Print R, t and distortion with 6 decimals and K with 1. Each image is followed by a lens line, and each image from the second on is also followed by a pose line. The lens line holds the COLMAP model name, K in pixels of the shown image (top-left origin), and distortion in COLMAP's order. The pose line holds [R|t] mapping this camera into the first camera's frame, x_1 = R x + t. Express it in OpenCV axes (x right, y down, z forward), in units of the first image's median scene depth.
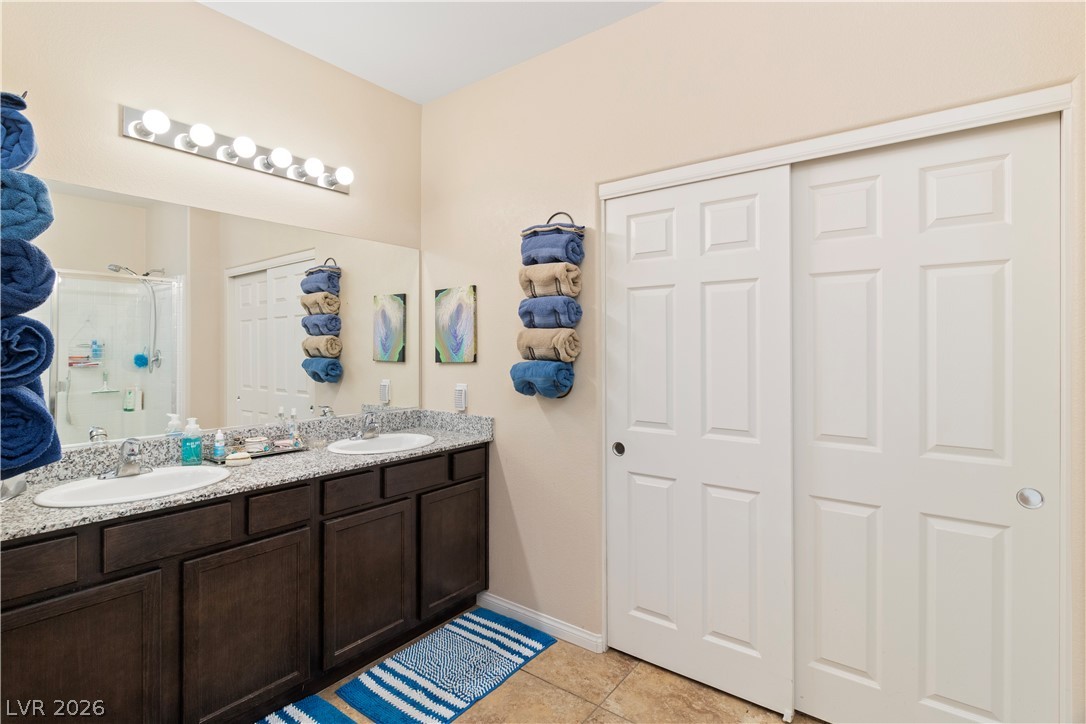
lens RADIAL K [[542.5, 0, 548.4], [0, 542.5, 341.6], [0, 0, 1]] dist [-0.001927, -0.000632]
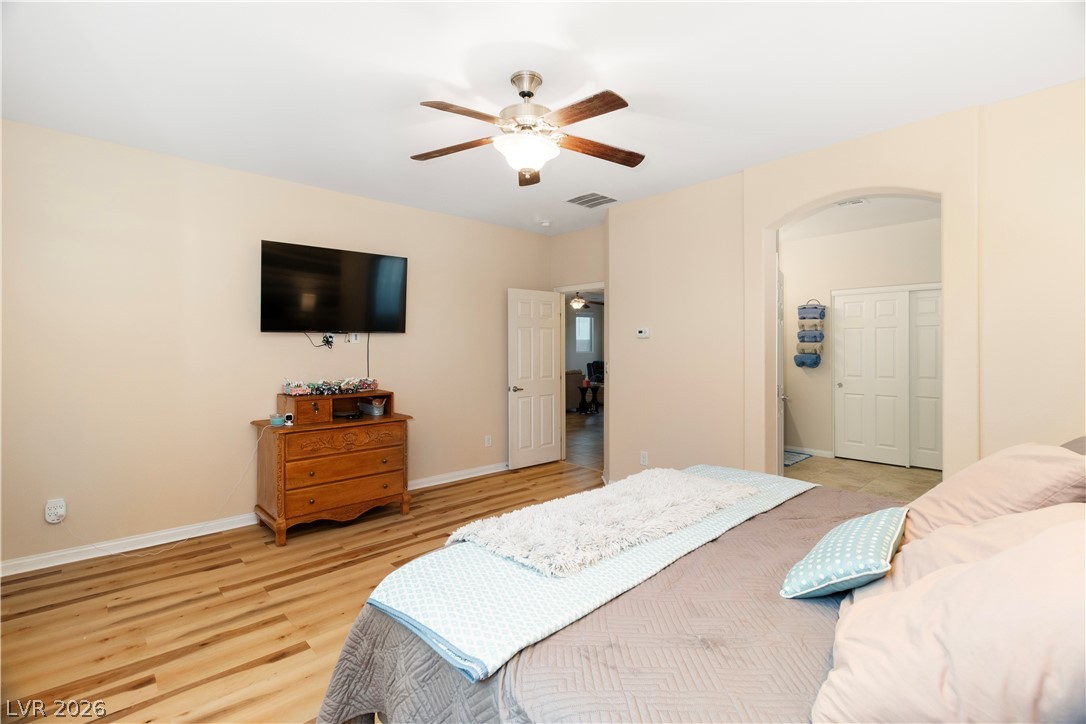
lens RADIAL K [[516.3, 0, 543.3], [0, 516.3, 349.0], [0, 0, 1]] dist [0.000035, 0.000017]
pose [[0.989155, -0.006320, -0.146739, -0.993410], [0.007997, 0.999909, 0.010840, -0.031569], [0.146657, -0.011896, 0.989116, -1.863176]]
